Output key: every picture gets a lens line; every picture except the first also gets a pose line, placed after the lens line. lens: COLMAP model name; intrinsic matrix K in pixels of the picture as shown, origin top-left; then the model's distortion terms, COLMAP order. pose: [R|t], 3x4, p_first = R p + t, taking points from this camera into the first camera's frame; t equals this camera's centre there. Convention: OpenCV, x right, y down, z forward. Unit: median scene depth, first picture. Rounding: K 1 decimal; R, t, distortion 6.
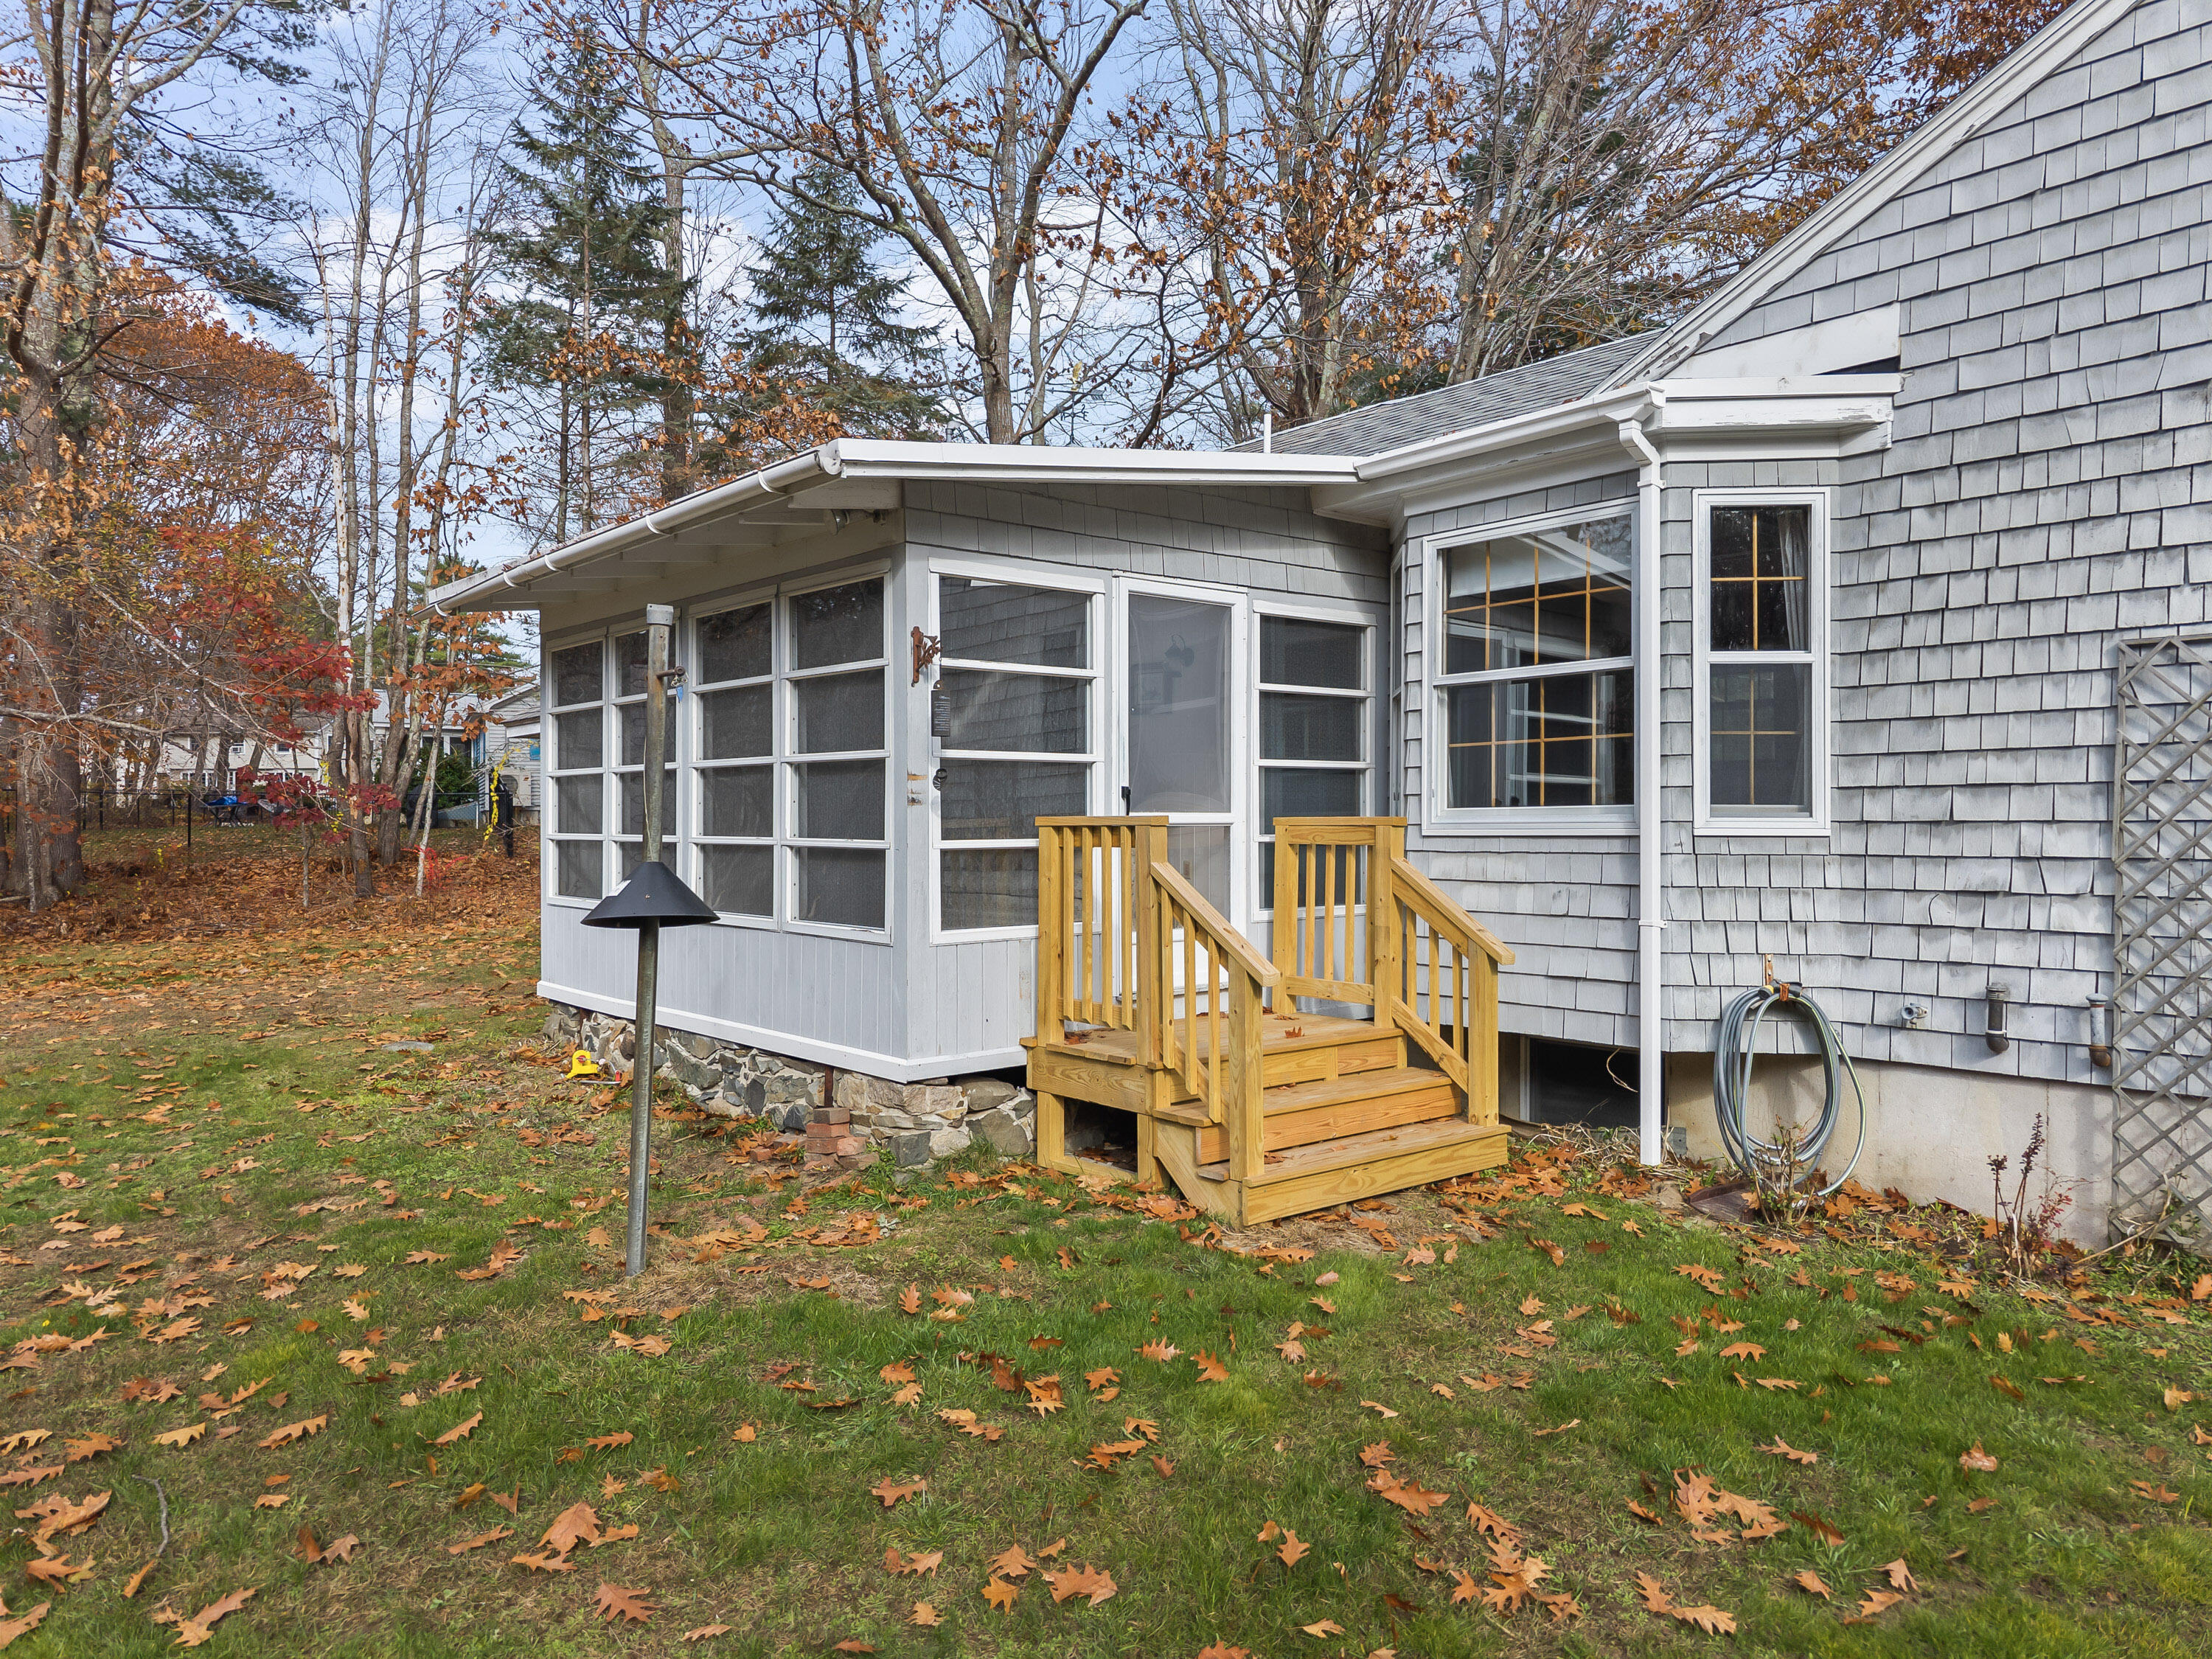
lens RADIAL K [[1501.6, 0, 1106.0], [0, 1501.6, 829.5], [0, 0, 1]] dist [0.006325, -0.003192]
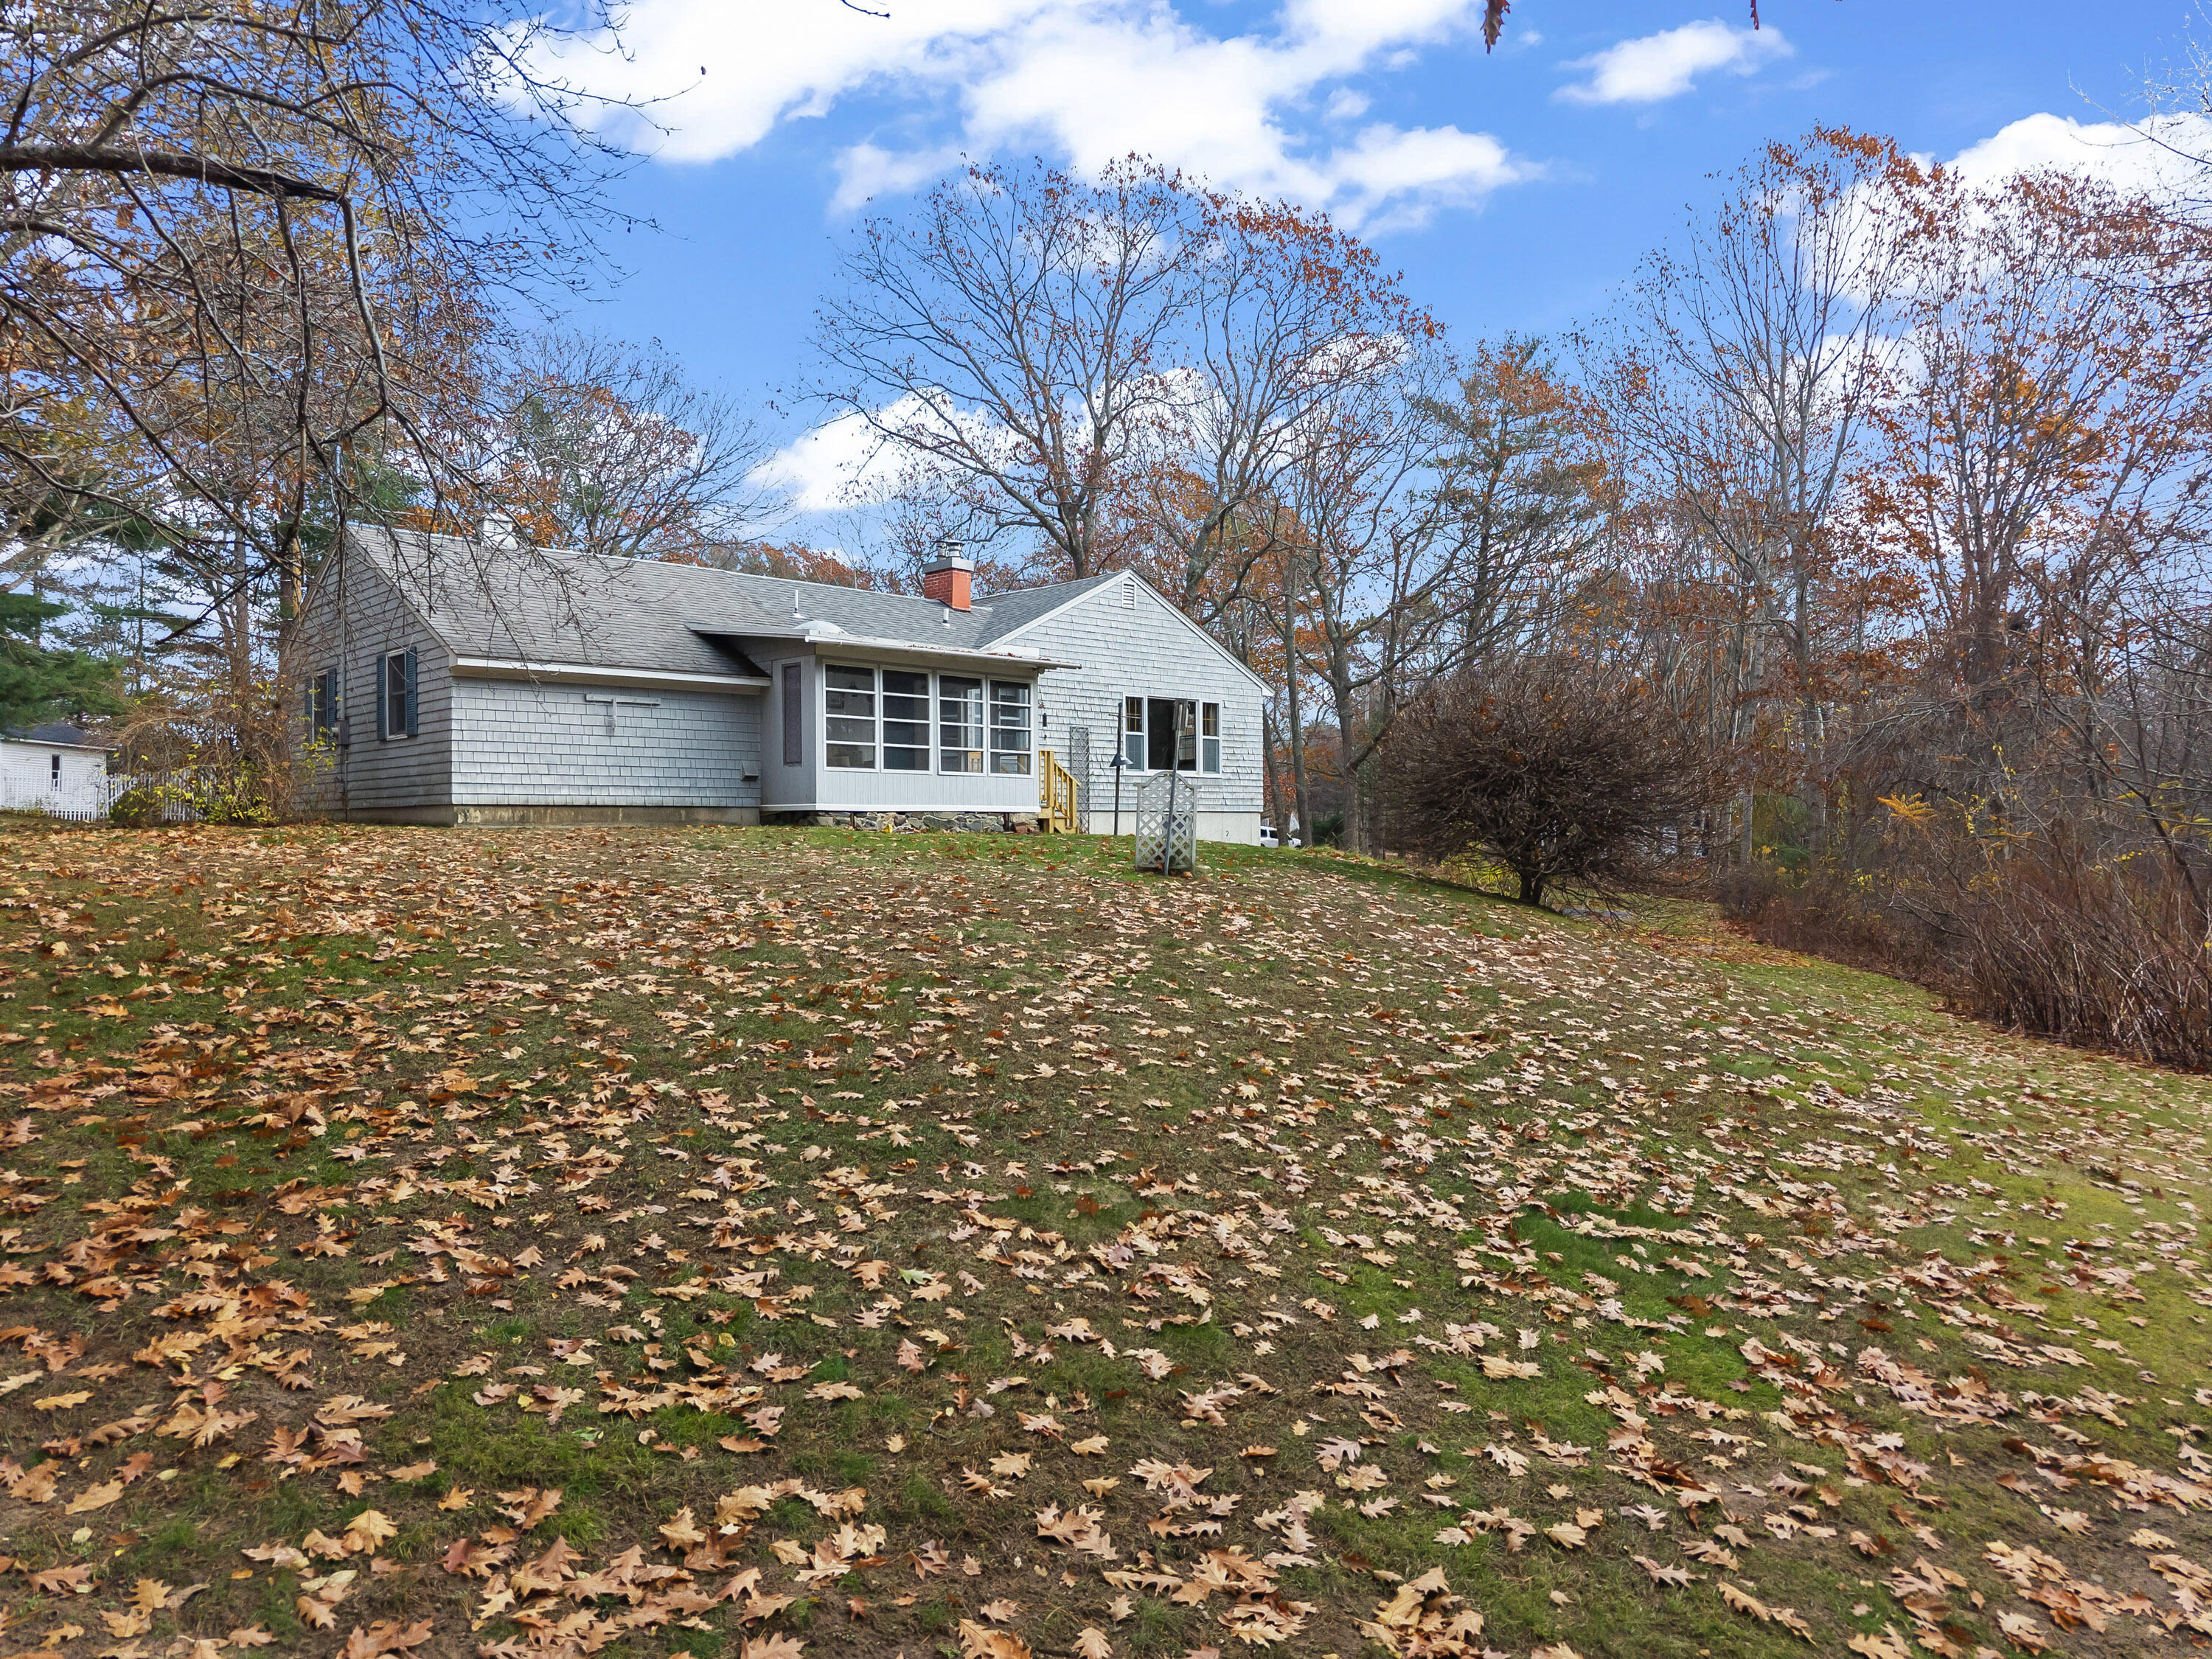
lens RADIAL K [[1501.6, 0, 1106.0], [0, 1501.6, 829.5], [0, 0, 1]] dist [0.006325, -0.003192]
pose [[-0.046851, 0.001129, 0.998901, -4.045303], [0.001362, 0.999999, -0.001066, 0.215188], [-0.998901, 0.001310, -0.046852, 0.989333]]
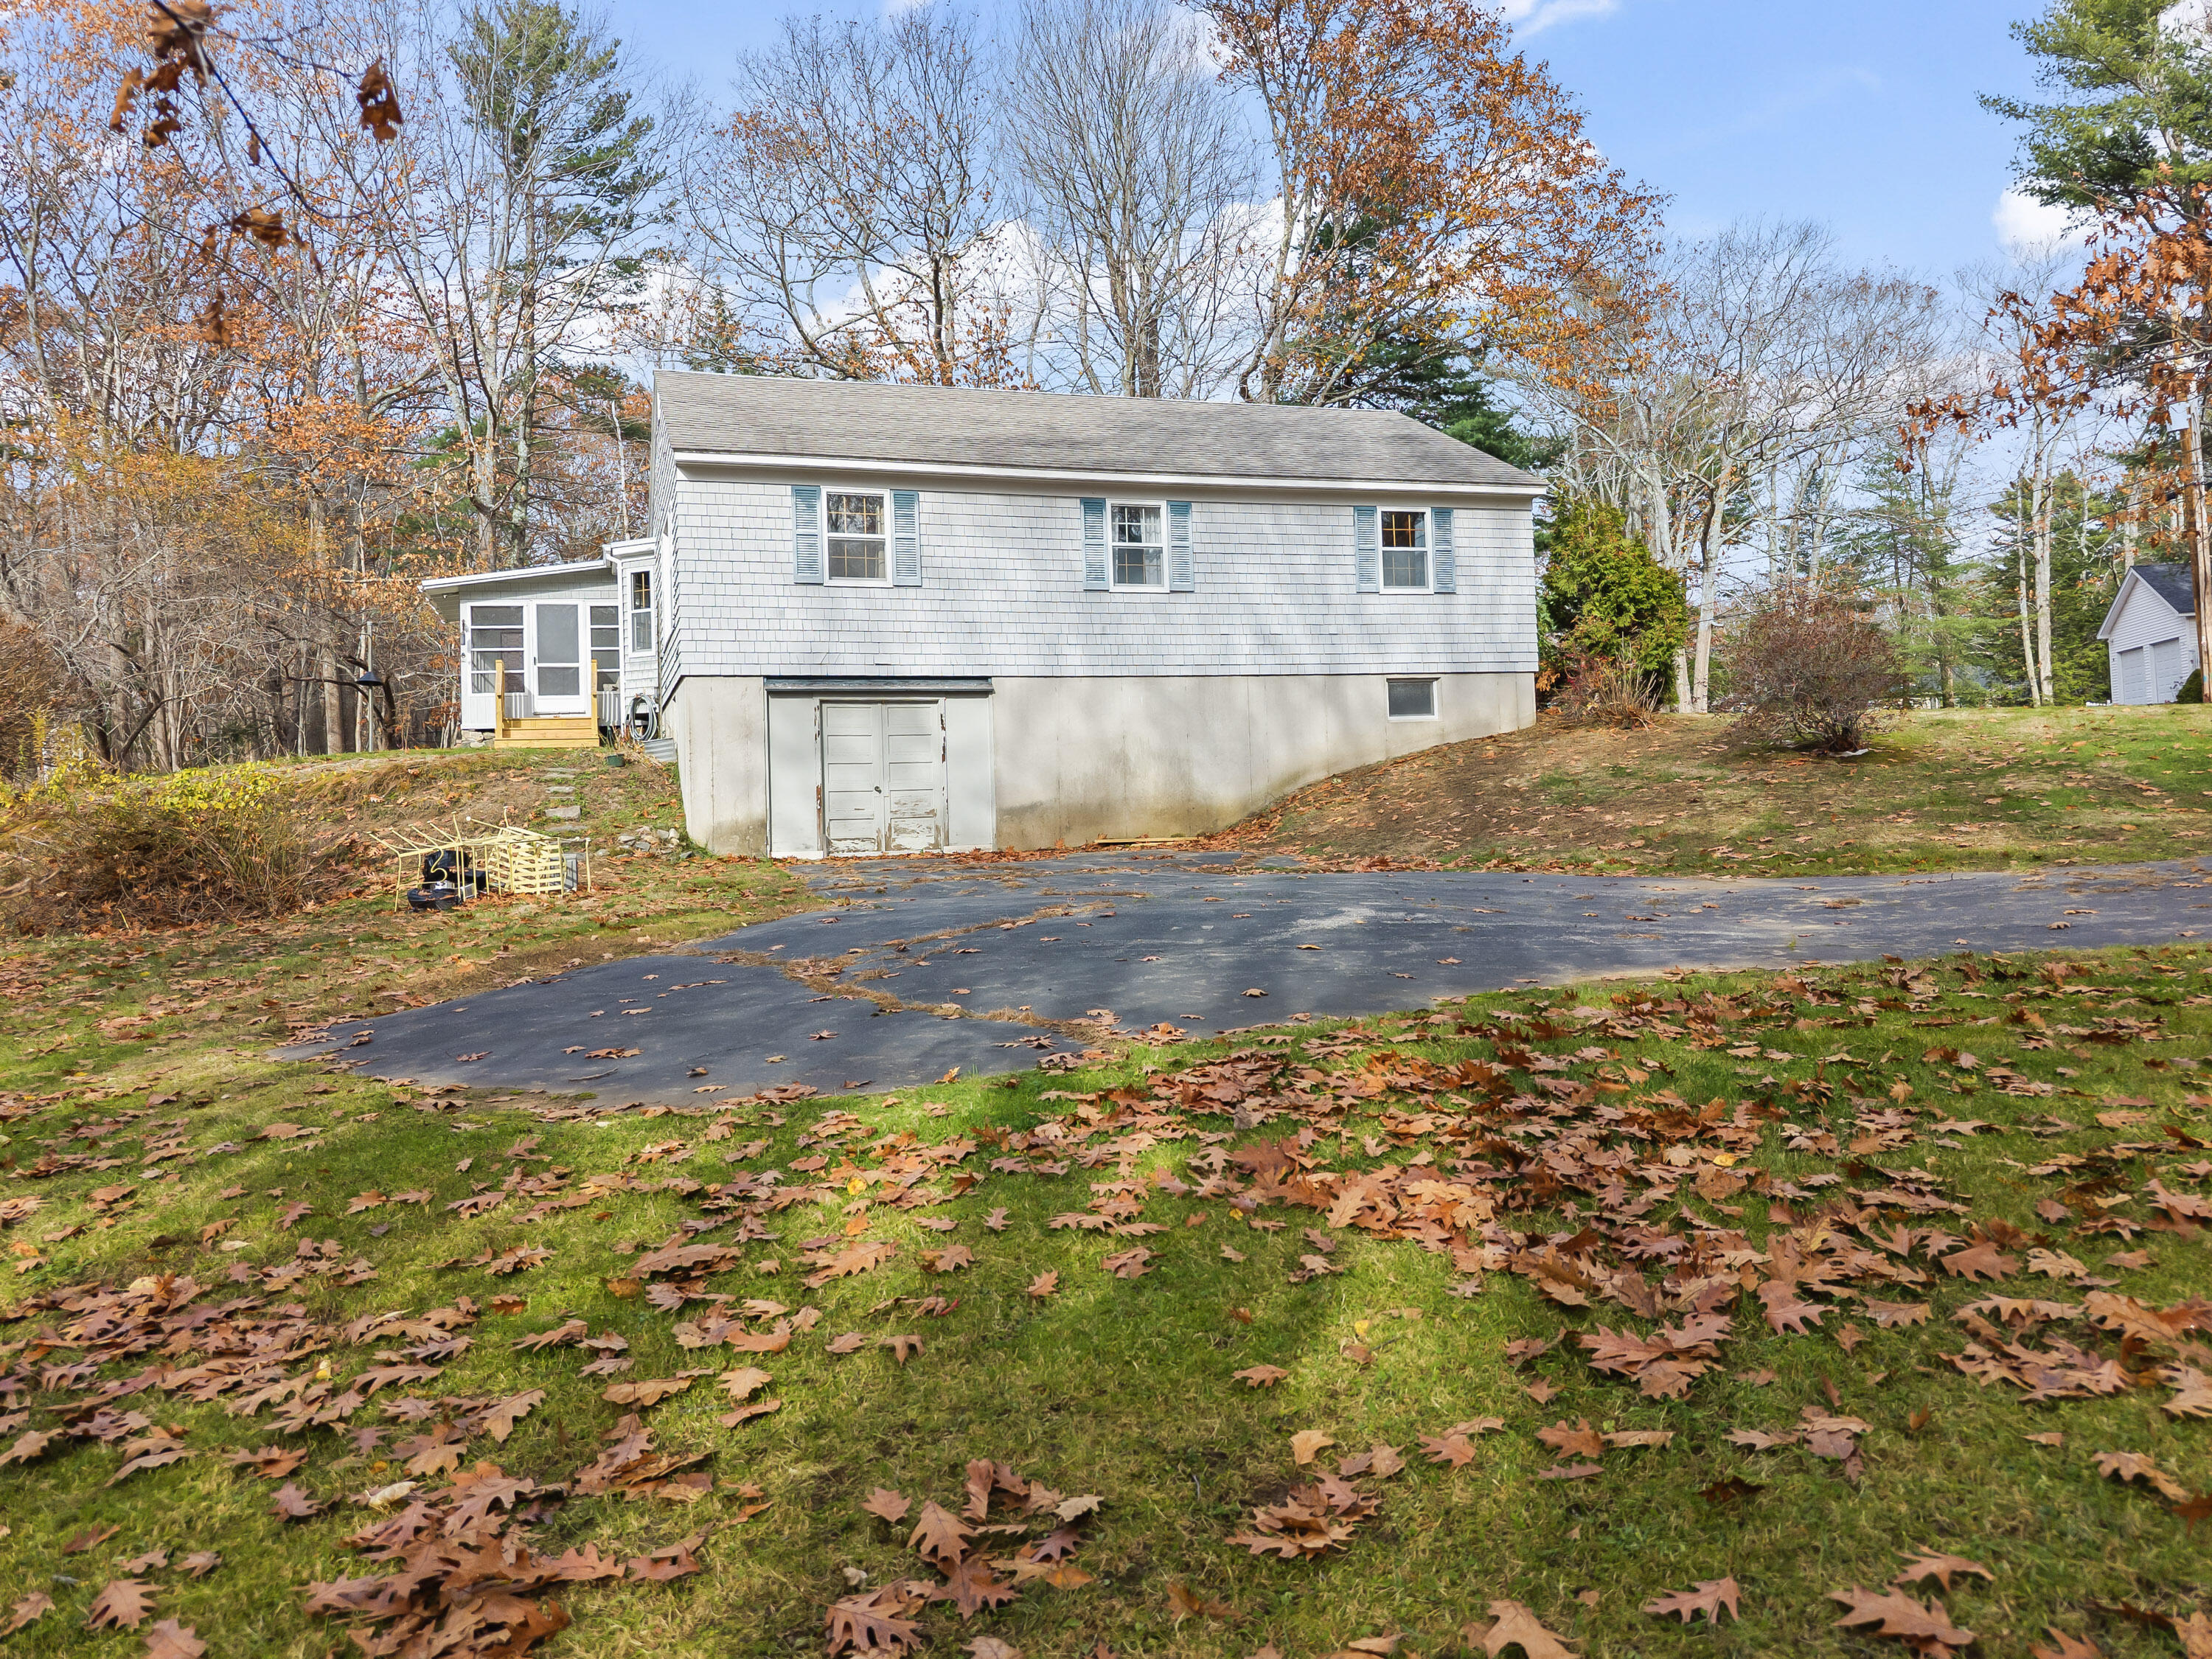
lens RADIAL K [[1501.6, 0, 1106.0], [0, 1501.6, 829.5], [0, 0, 1]] dist [0.006325, -0.003192]
pose [[0.932273, -0.022299, -0.361068, 2.942134], [0.029917, 0.999432, 0.015522, 0.425557], [0.360517, -0.025273, 0.932410, -2.201837]]
